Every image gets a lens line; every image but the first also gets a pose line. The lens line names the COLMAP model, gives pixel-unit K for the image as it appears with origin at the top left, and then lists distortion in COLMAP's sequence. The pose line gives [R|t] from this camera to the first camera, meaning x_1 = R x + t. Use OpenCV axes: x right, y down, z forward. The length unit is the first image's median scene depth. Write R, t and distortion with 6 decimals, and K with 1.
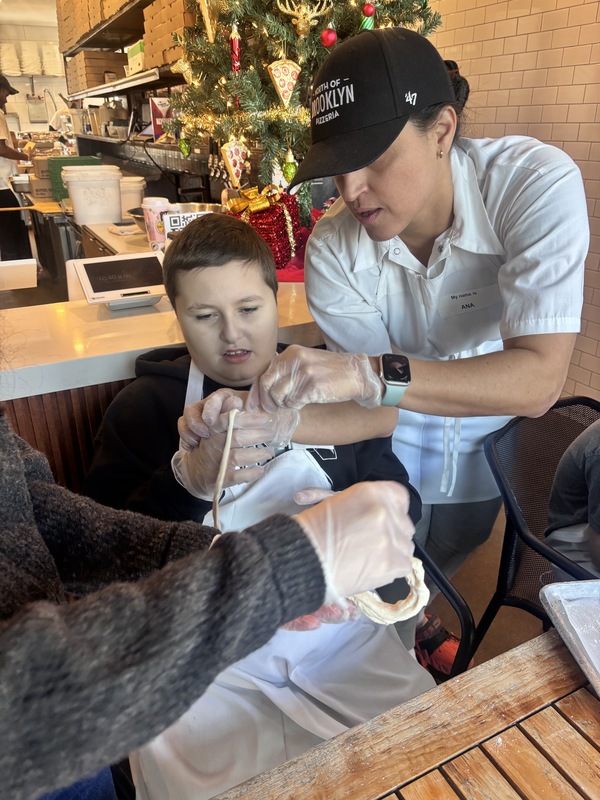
lens RADIAL K [[621.3, 0, 300.0], [0, 621.3, 400.0], [0, 0, 1]] dist [0.079430, -0.004608]
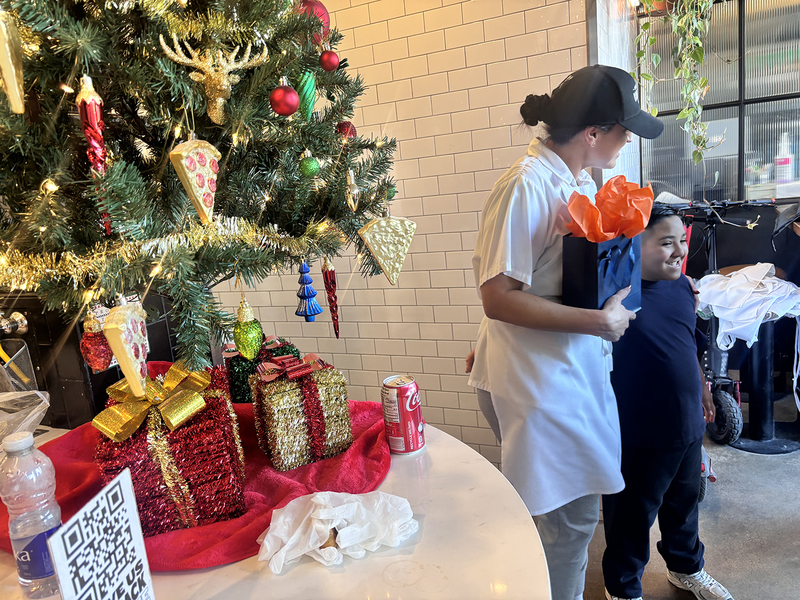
lens RADIAL K [[621.3, 0, 400.0], [0, 621.3, 300.0], [0, 0, 1]] dist [0.079430, -0.004608]
pose [[0.783602, -0.193037, 0.590513, -0.219273], [0.336057, 0.931144, -0.141554, -0.286512], [-0.522527, 0.309368, 0.794517, 0.547243]]
